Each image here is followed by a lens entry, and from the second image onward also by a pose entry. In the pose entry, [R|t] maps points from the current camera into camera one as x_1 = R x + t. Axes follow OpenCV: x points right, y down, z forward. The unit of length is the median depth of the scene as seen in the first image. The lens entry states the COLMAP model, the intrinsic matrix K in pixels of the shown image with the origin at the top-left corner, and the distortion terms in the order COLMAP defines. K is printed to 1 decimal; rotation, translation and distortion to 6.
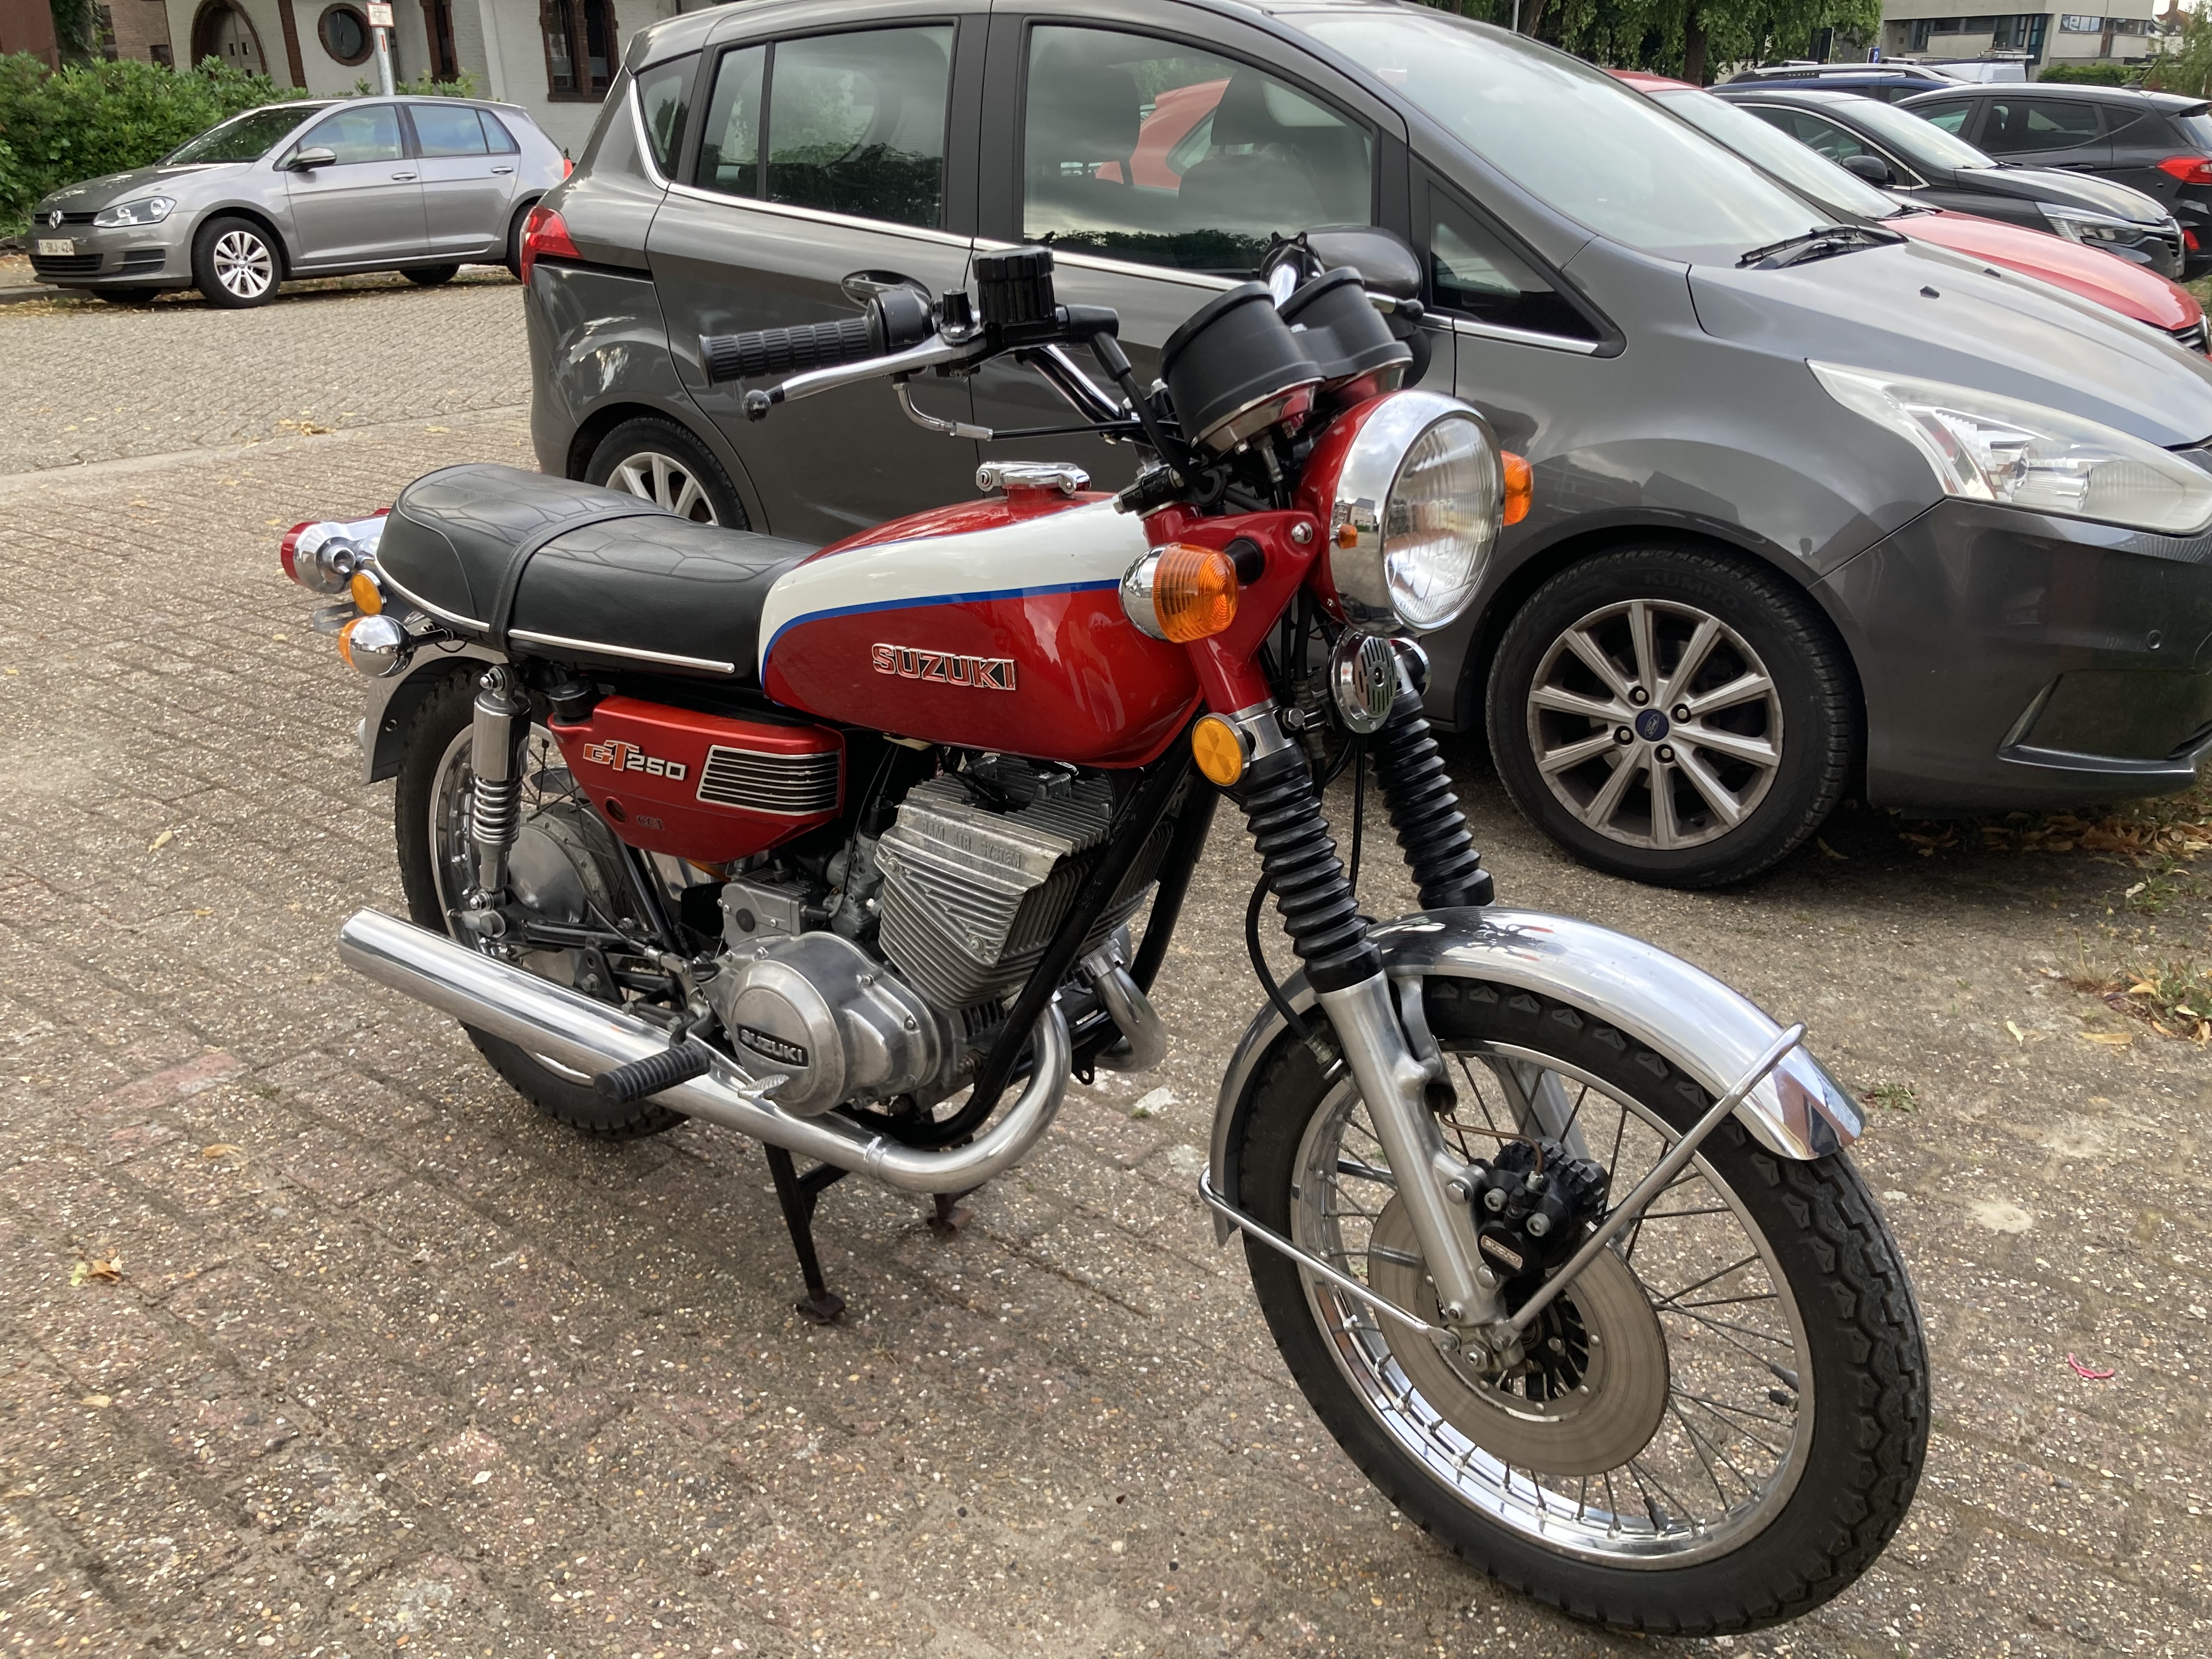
lens RADIAL K [[1812.3, 0, 1078.0], [0, 1812.3, 848.9], [0, 0, 1]] dist [0.010742, 0.000365]
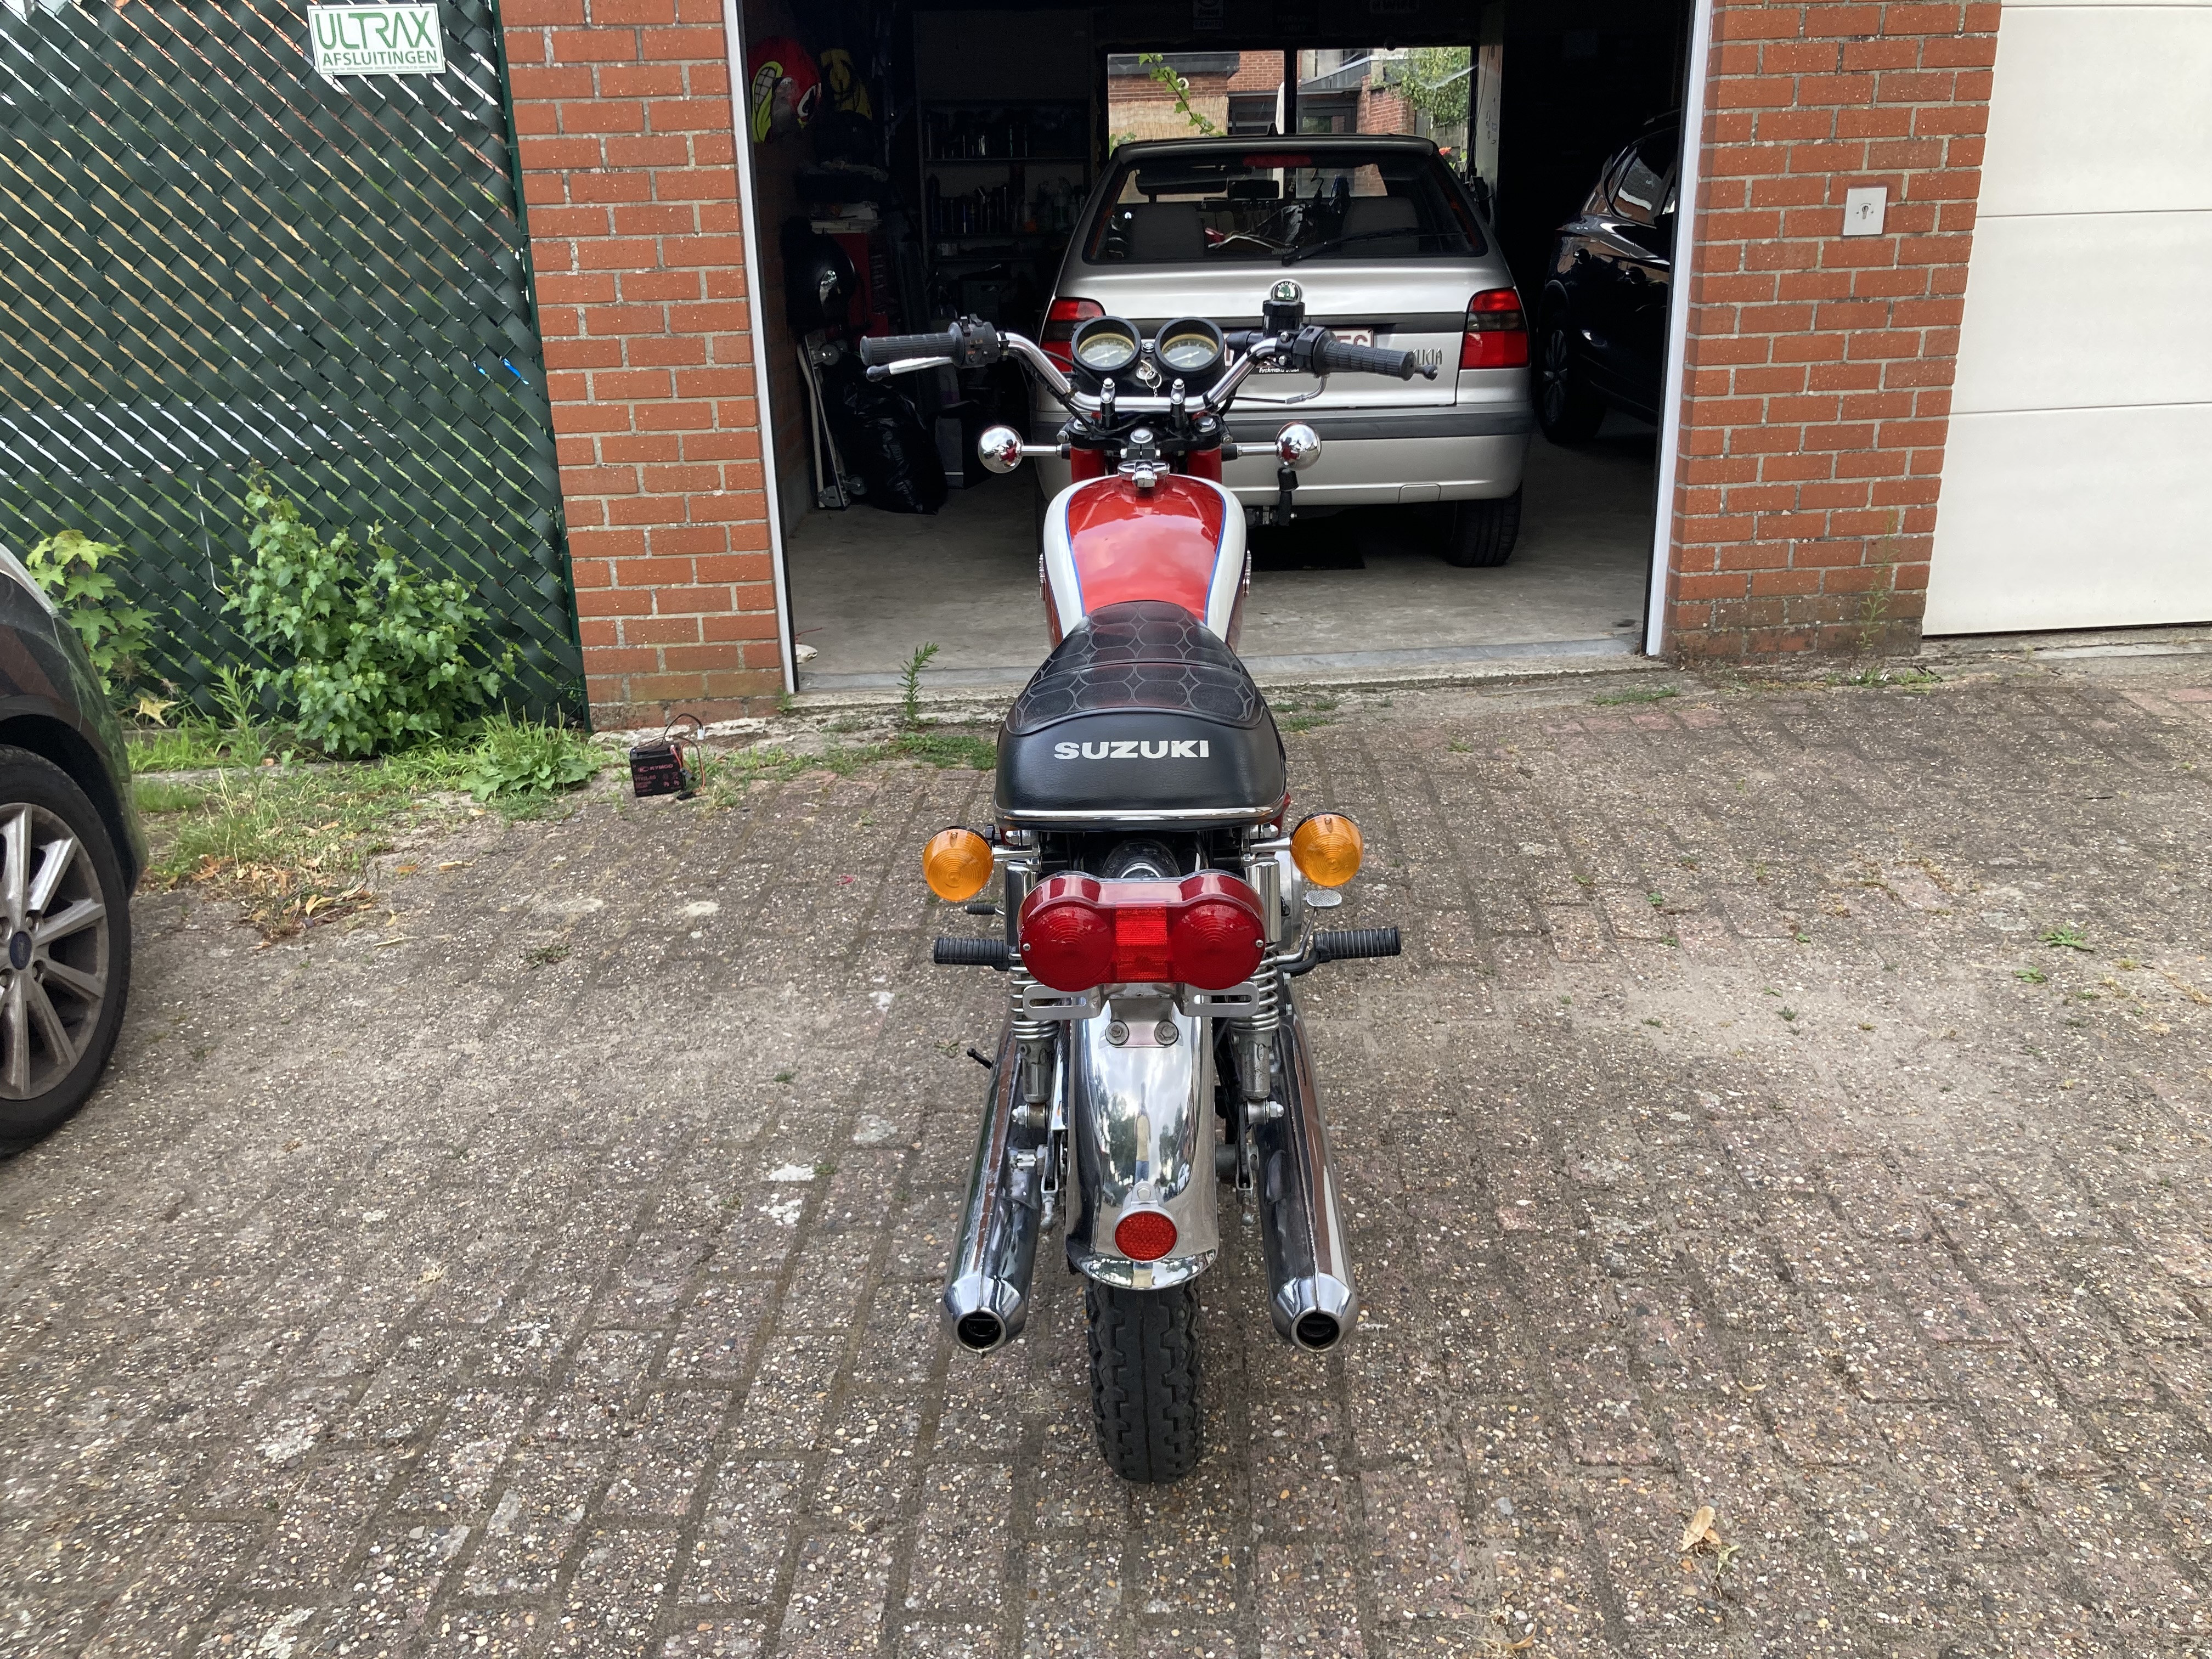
lens RADIAL K [[1812.3, 0, 1101.2], [0, 1812.3, 816.5], [0, 0, 1]] dist [0.010742, 0.000365]
pose [[-0.588754, -0.242298, 0.771143, -1.053974], [0.324870, 0.802641, 0.500227, -0.632983], [-0.740154, 0.545032, -0.393843, 1.513985]]
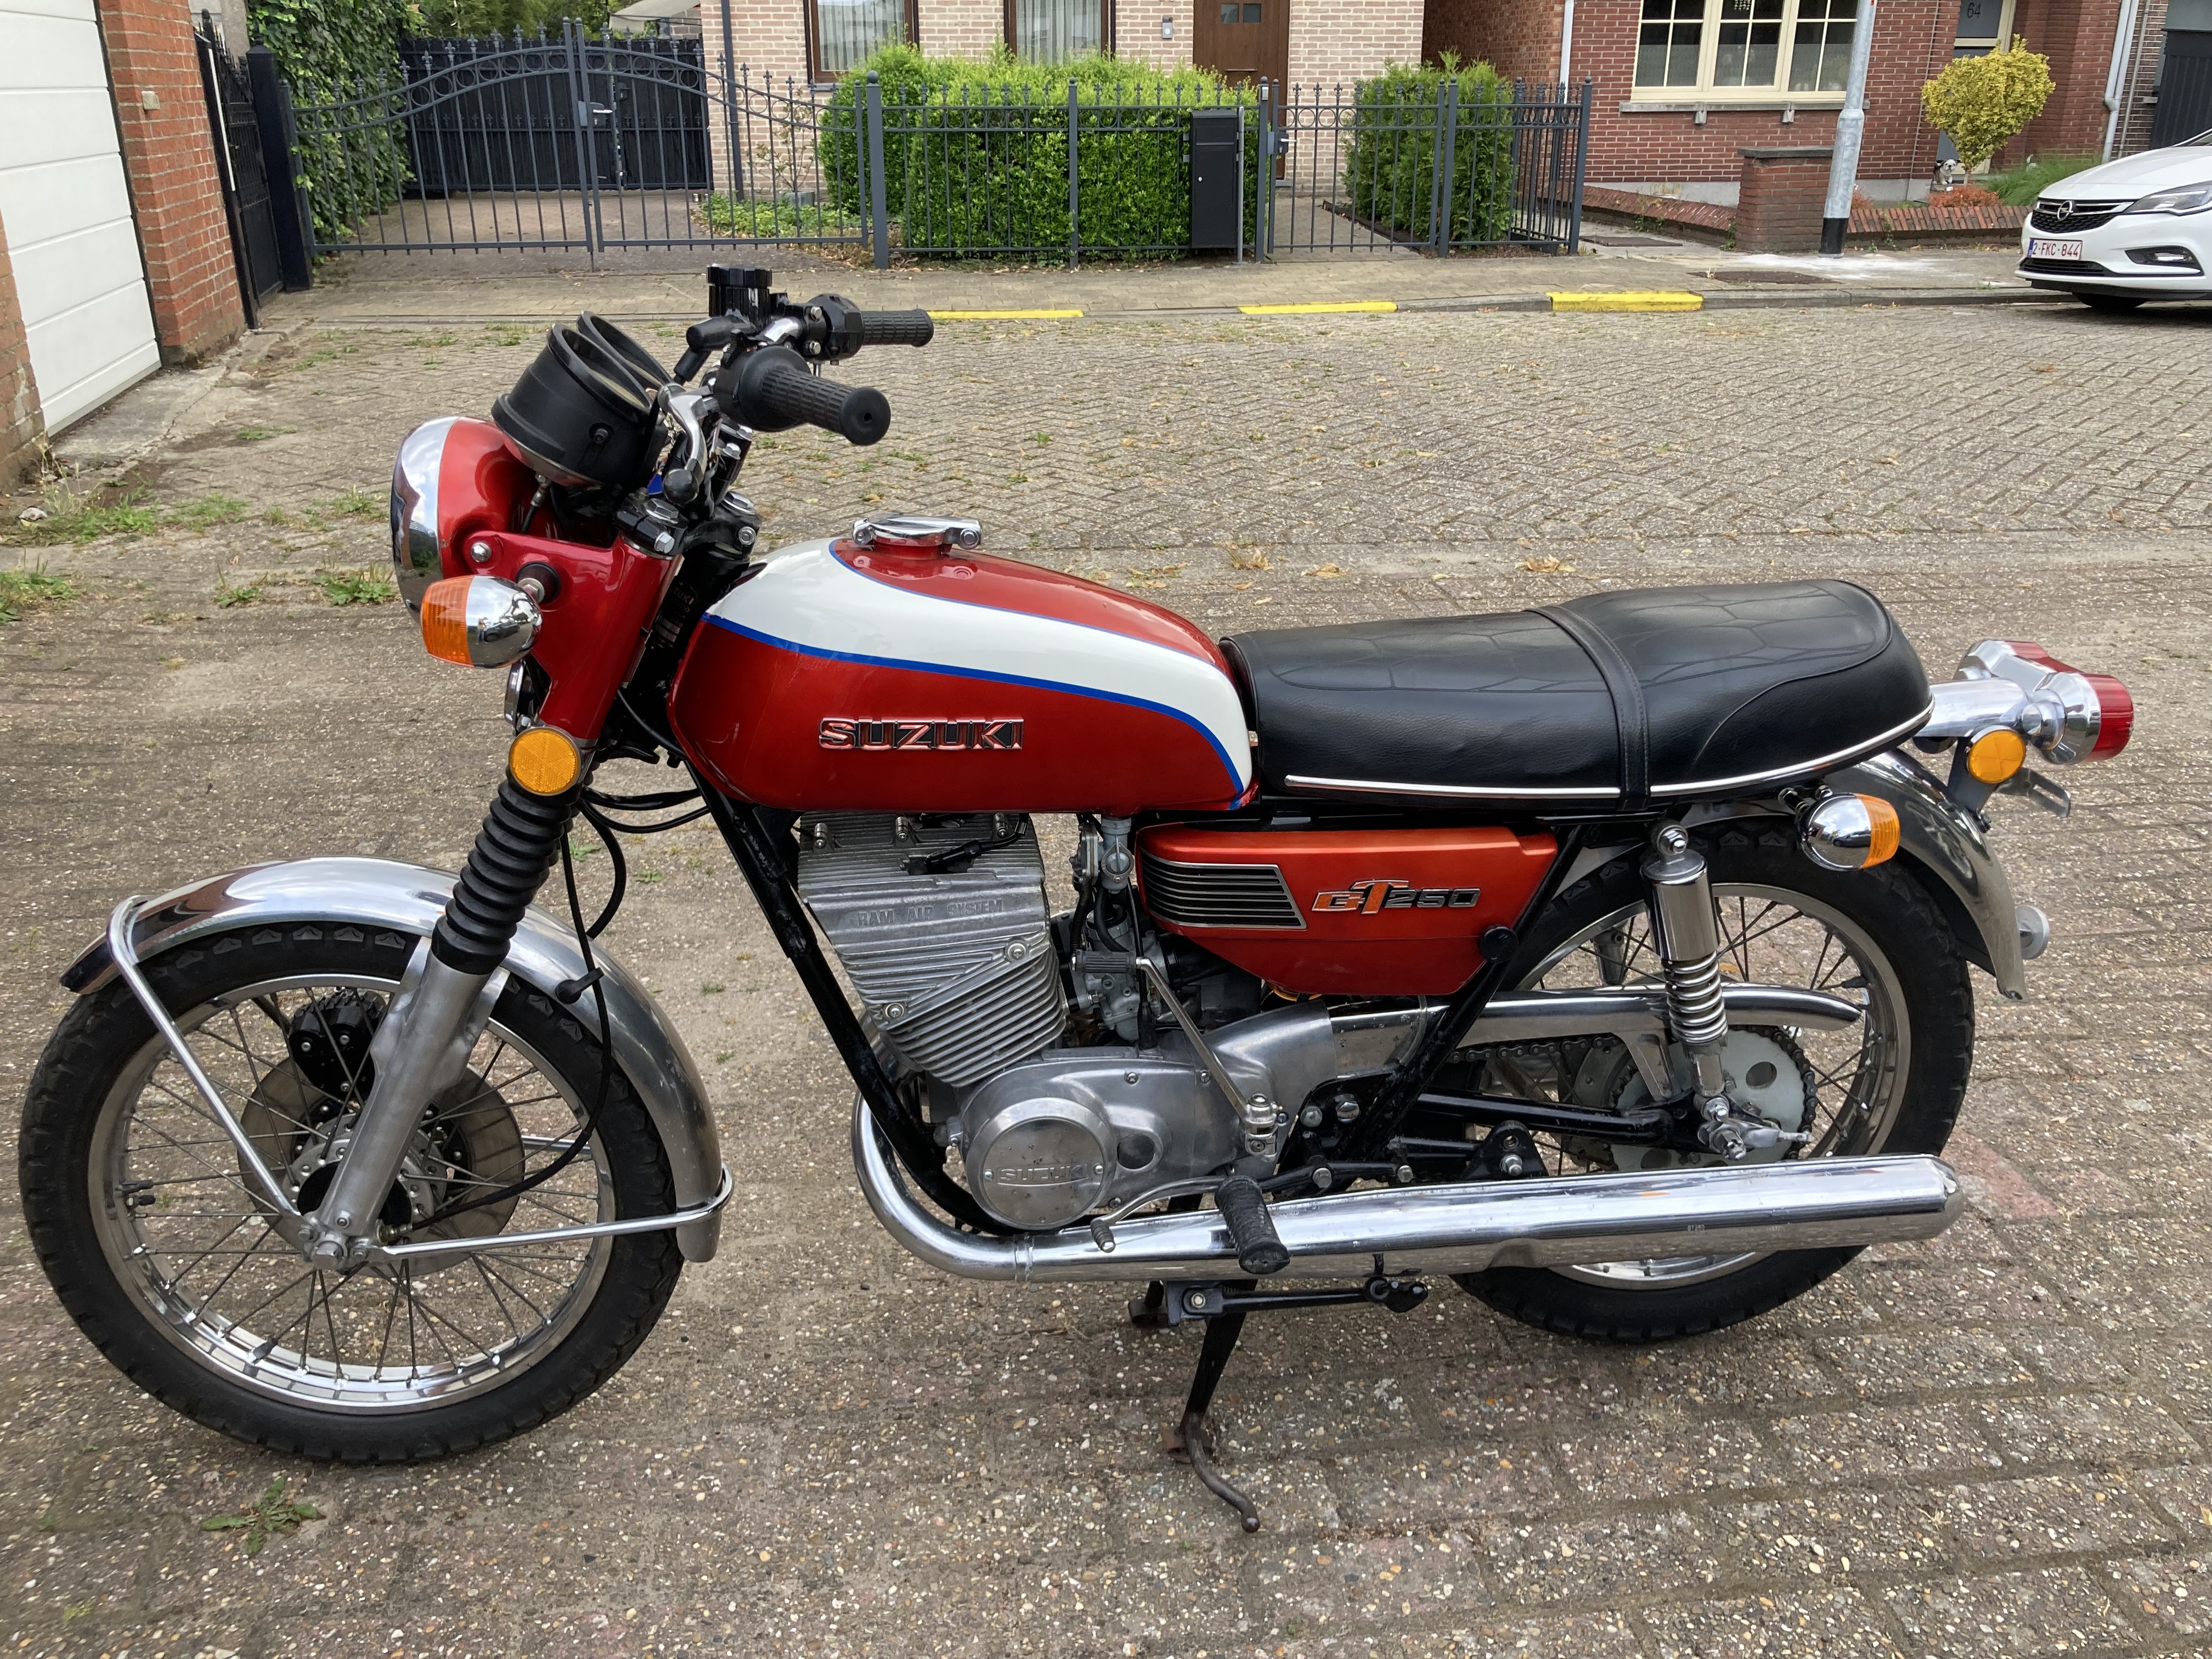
lens RADIAL K [[1812.3, 0, 1094.3], [0, 1812.3, 821.0], [0, 0, 1]] dist [0.010742, 0.000365]
pose [[-0.698006, 0.274191, -0.661519, 0.506950], [-0.259013, 0.764572, 0.590205, -0.585126], [0.667607, 0.583309, -0.462657, 1.368343]]
